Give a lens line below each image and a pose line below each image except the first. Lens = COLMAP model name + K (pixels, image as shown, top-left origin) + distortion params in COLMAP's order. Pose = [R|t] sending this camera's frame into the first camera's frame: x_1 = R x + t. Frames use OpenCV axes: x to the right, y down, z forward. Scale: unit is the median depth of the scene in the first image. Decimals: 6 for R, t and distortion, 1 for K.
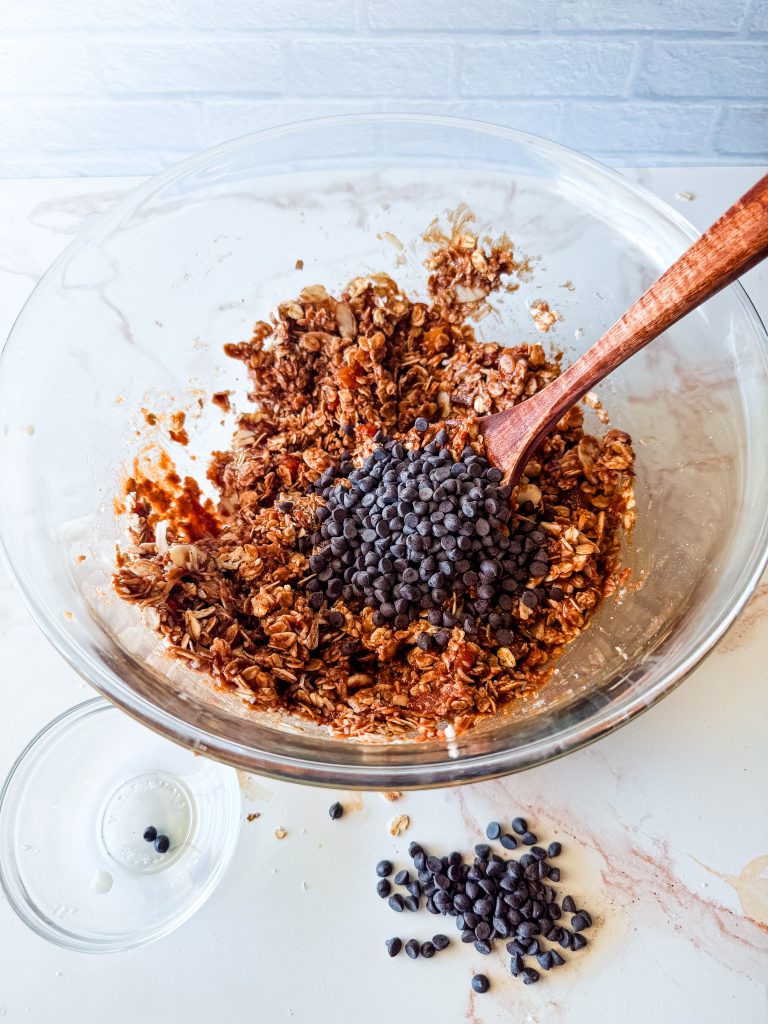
lens RADIAL K [[748.1, 0, 350.8], [0, 748.1, 510.7], [0, 0, 1]] dist [-0.051379, -0.001240]
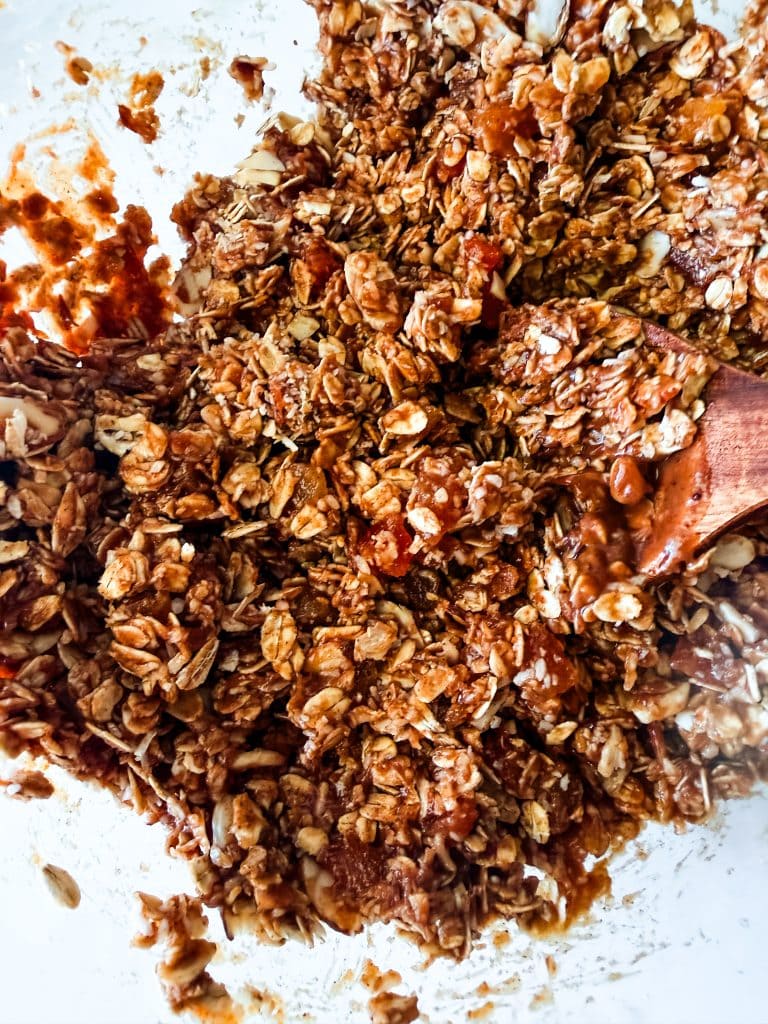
lens RADIAL K [[796.6, 0, 324.9], [0, 796.6, 511.9], [0, 0, 1]] dist [-0.051887, -0.001969]
pose [[0.918233, 0.396037, -0.001540, -0.009785], [-0.365820, 0.849651, 0.379828, -0.129736], [0.151735, -0.348207, 0.925056, 0.460536]]
